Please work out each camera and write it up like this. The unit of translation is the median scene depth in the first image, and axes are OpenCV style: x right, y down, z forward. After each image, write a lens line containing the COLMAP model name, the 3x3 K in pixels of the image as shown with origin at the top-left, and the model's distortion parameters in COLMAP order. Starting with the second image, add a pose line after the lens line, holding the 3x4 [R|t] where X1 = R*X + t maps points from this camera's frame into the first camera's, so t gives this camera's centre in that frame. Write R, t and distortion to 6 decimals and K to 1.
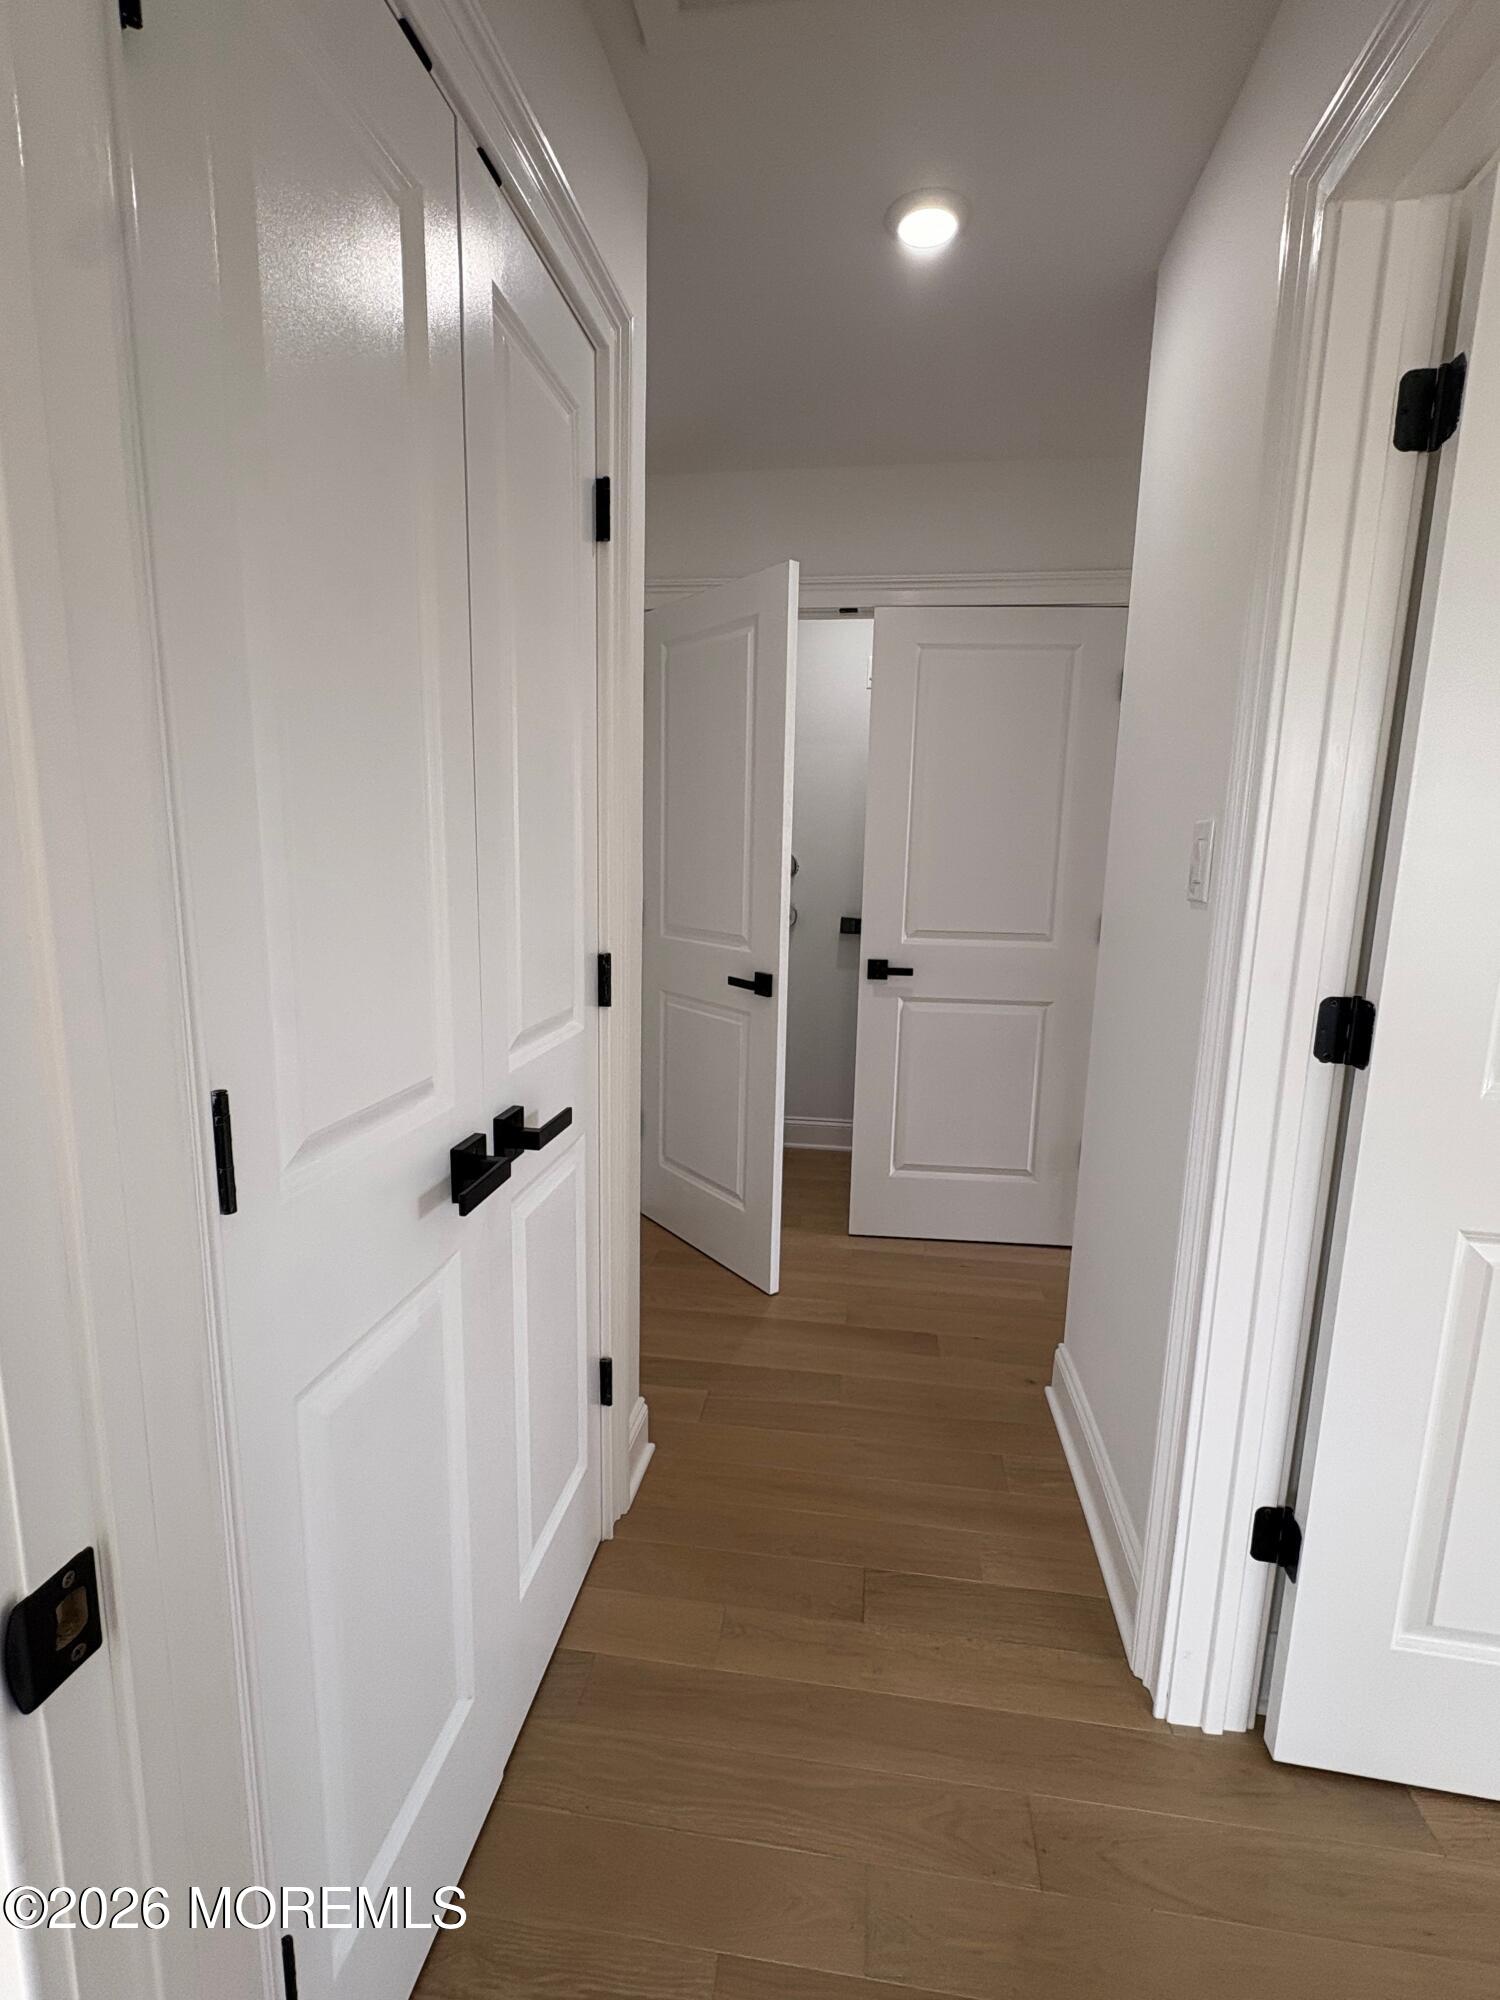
lens RADIAL K [[917.1, 0, 749.7], [0, 917.1, 1004.1], [0, 0, 1]] dist [-0.000554, 0.000164]
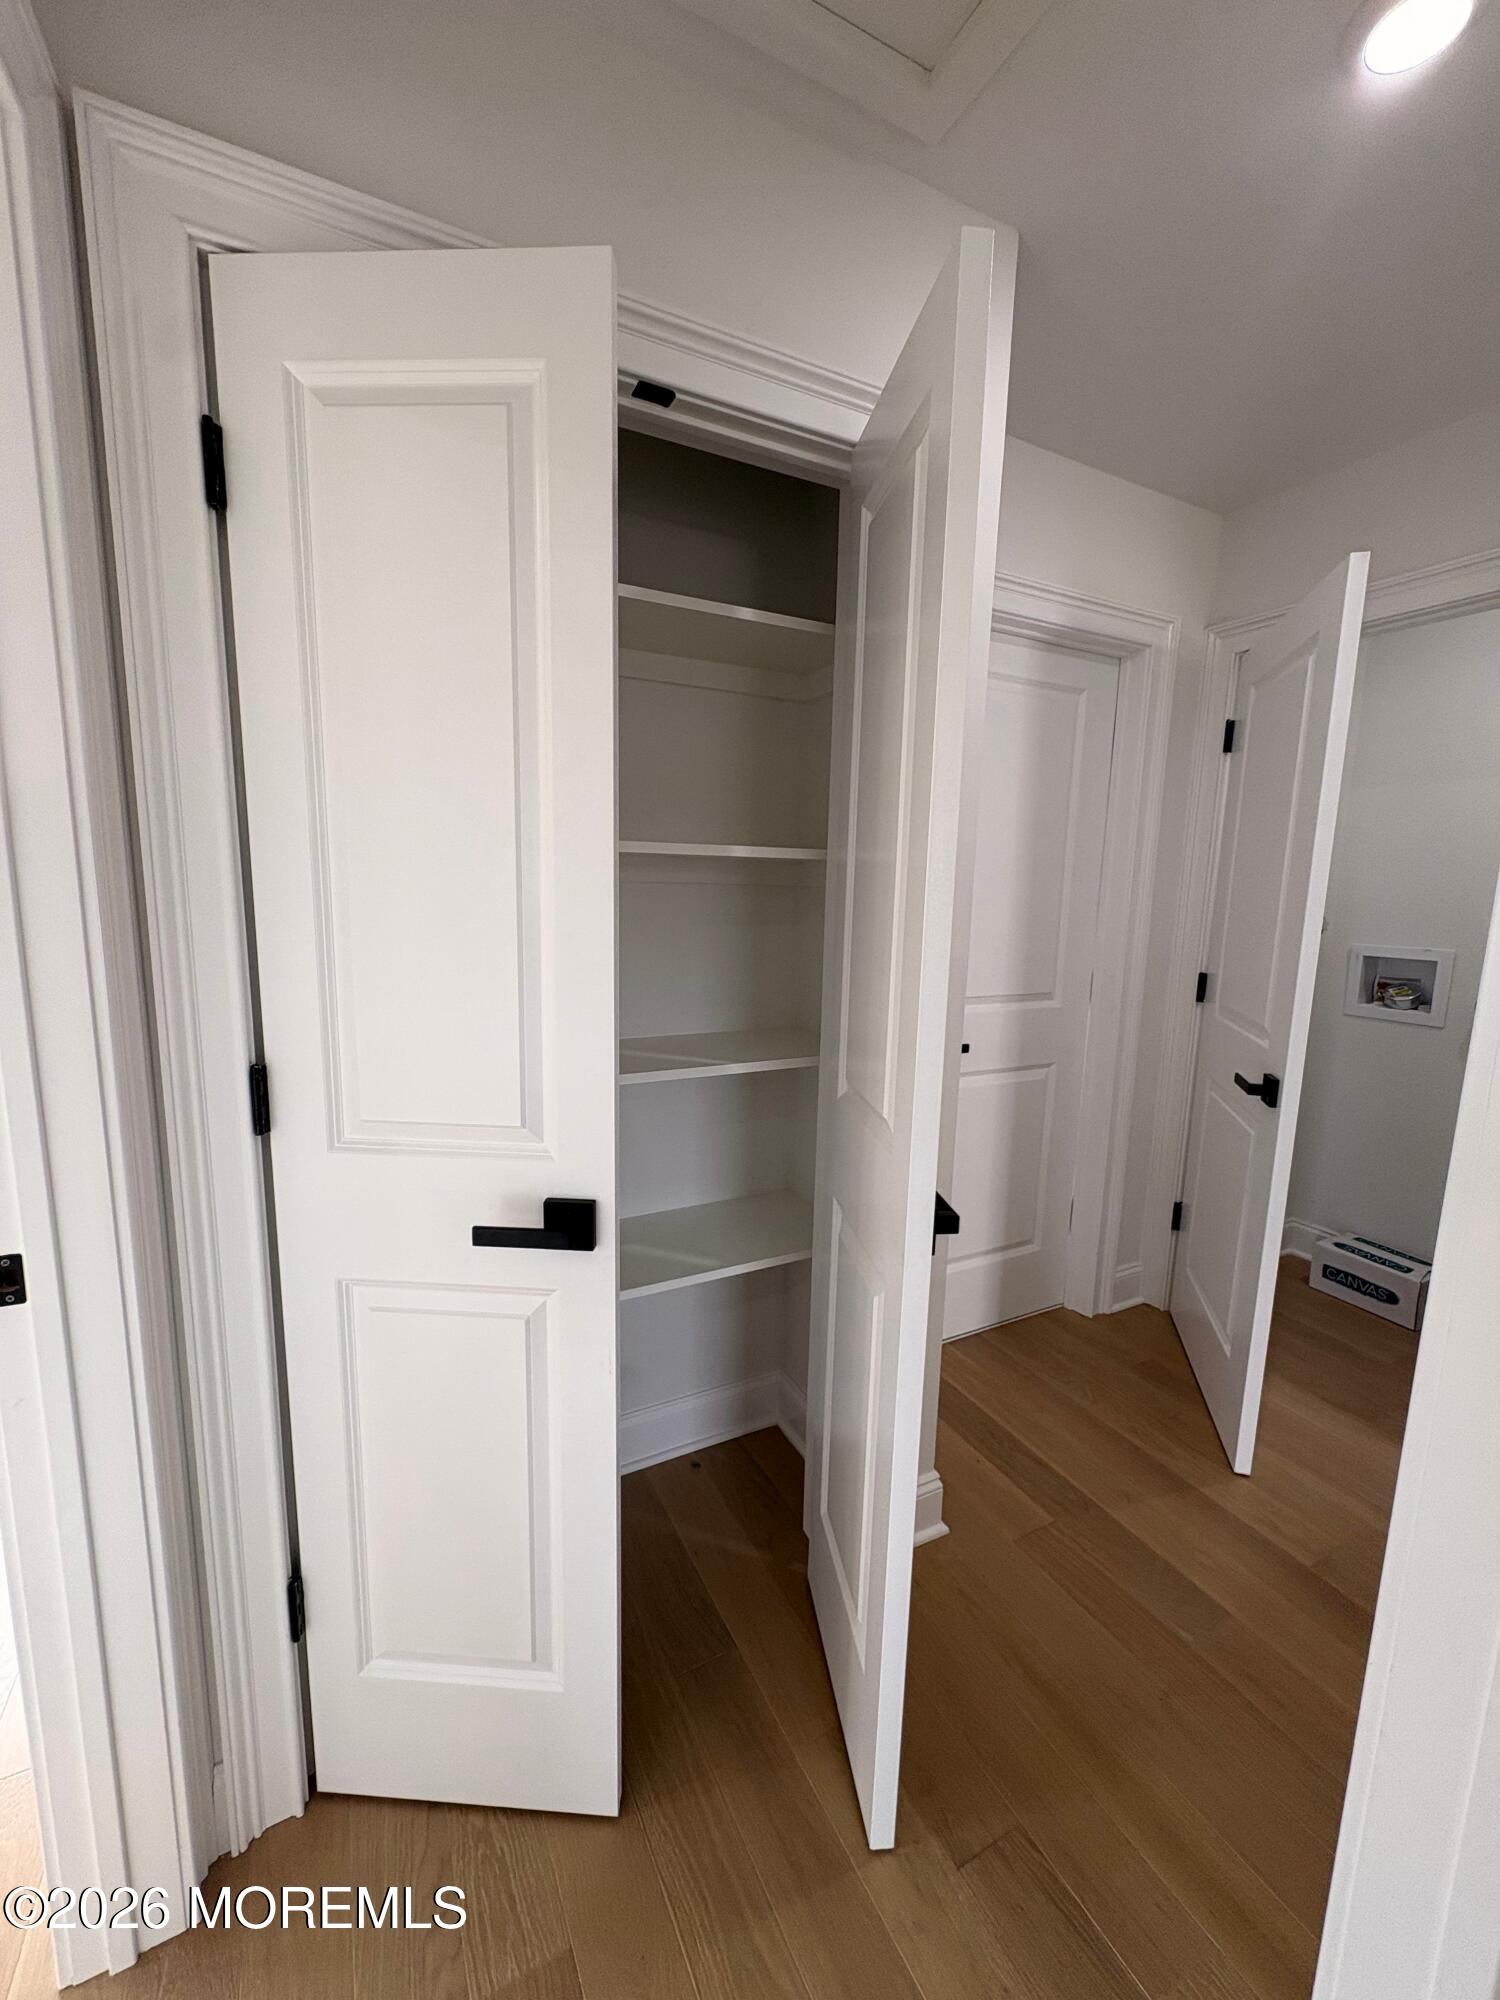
lens RADIAL K [[795.7, 0, 745.1], [0, 795.7, 1001.5], [0, 0, 1]] dist [-0.000501, 0.000126]
pose [[0.578290, 0.110224, -0.808351, 0.562295], [-0.143415, 0.989136, 0.032277, -0.101673], [0.803127, 0.097264, 0.587815, 0.392654]]
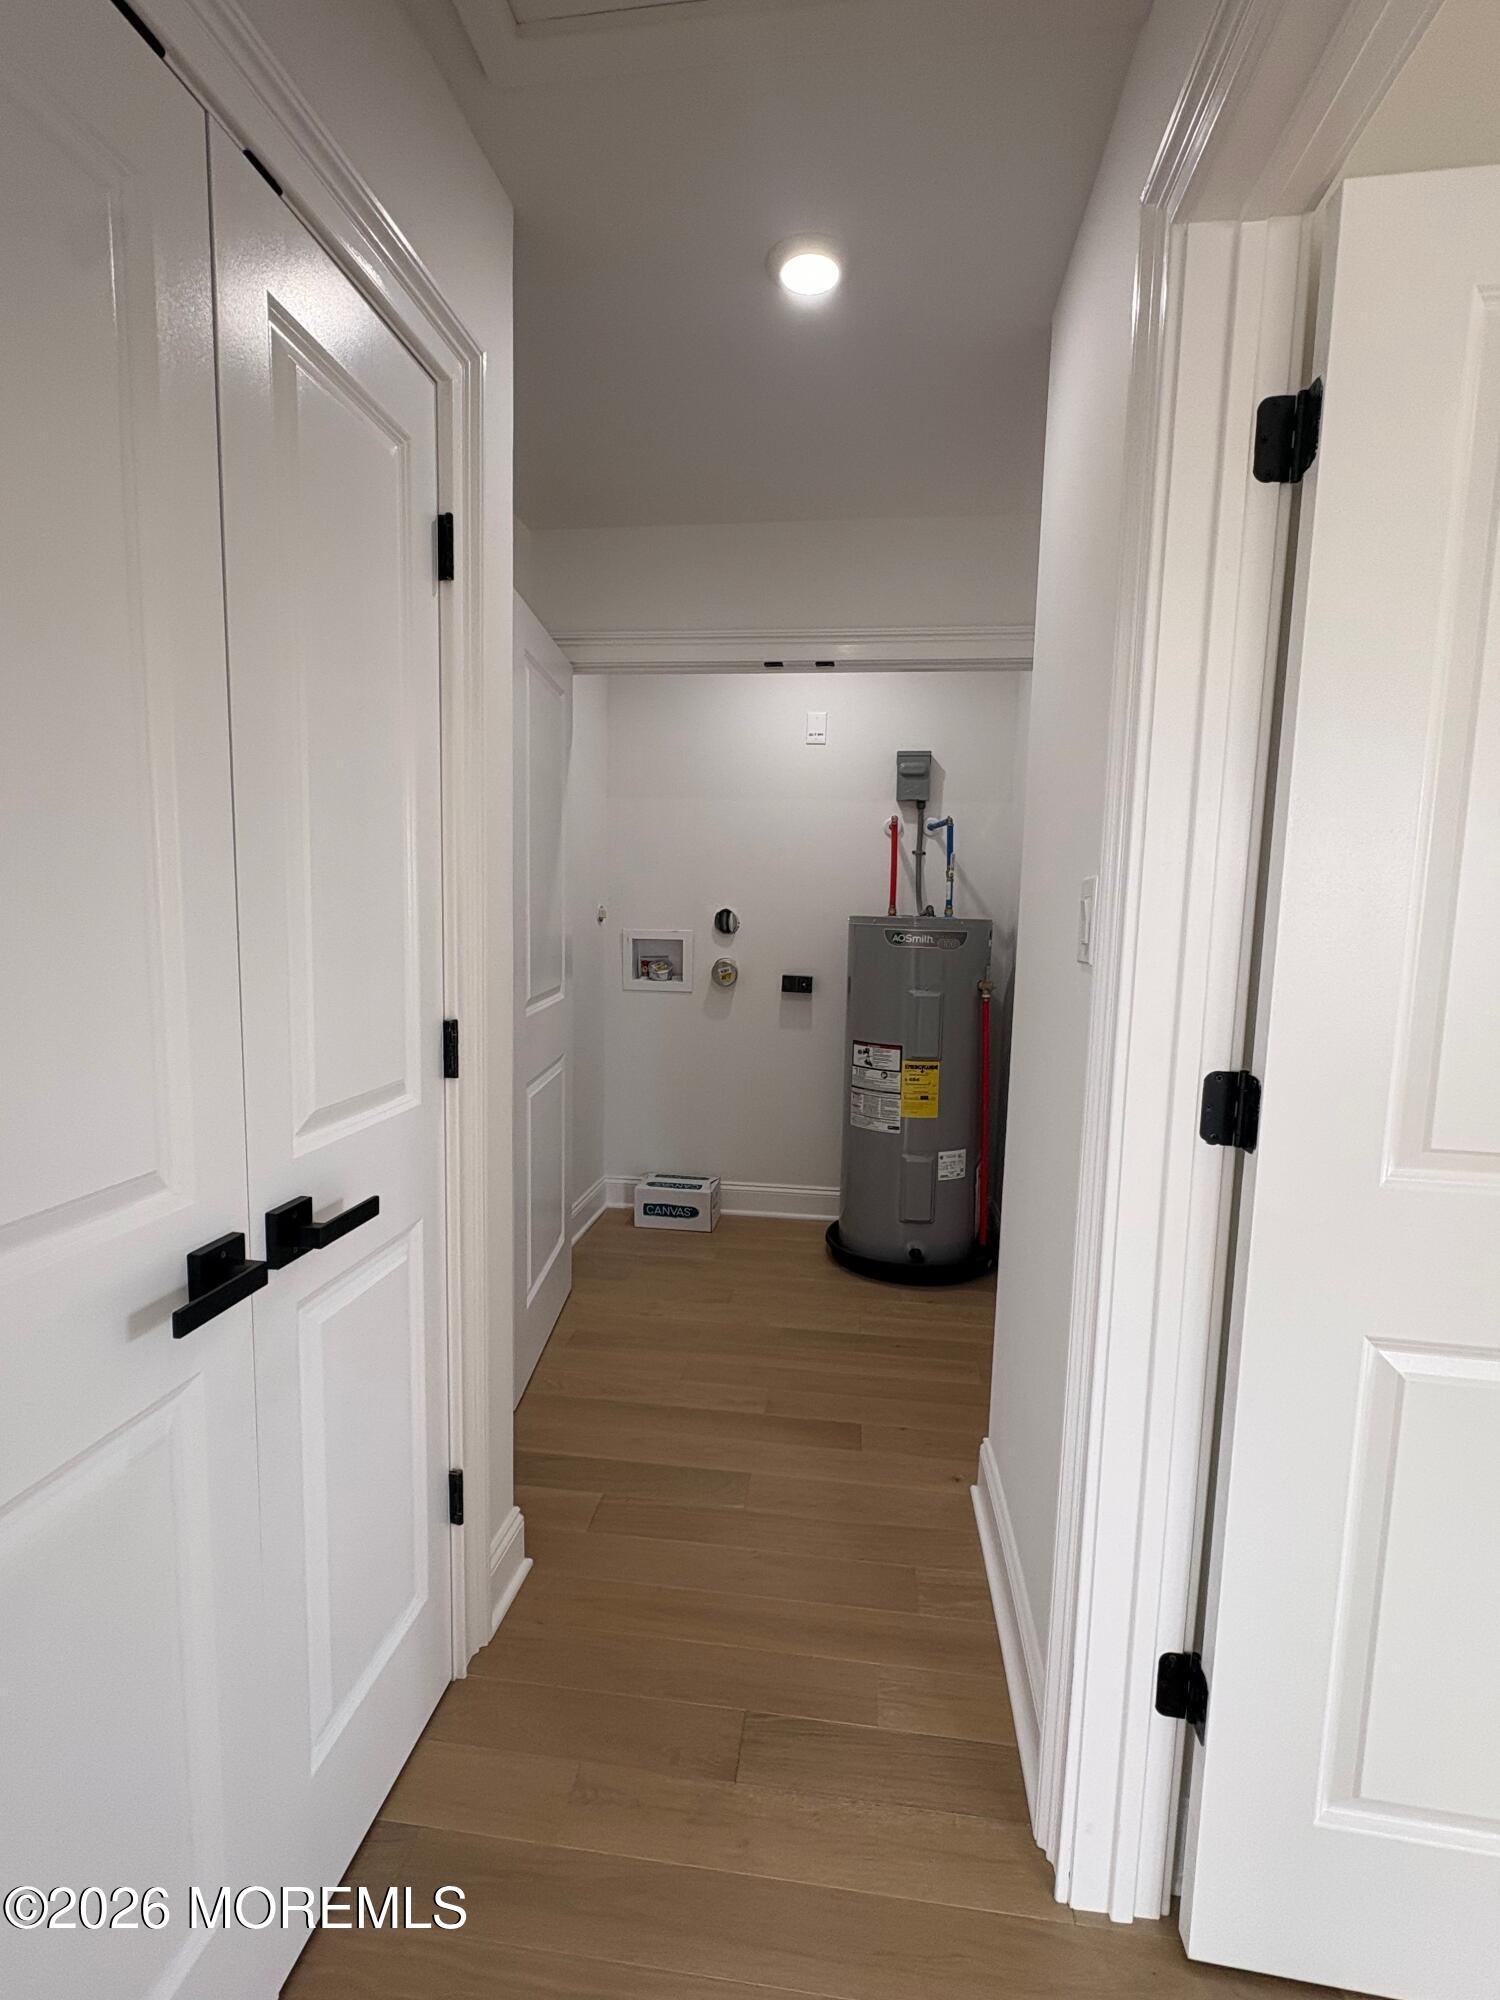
lens RADIAL K [[917.1, 0, 749.8], [0, 917.1, 1004.6], [0, 0, 1]] dist [-0.000739, -0.000131]
pose [[0.999868, -0.000675, 0.016241, 0.138307], [0.001630, 0.998268, -0.058812, -0.017954], [-0.016174, 0.058831, 0.998137, 0.090132]]
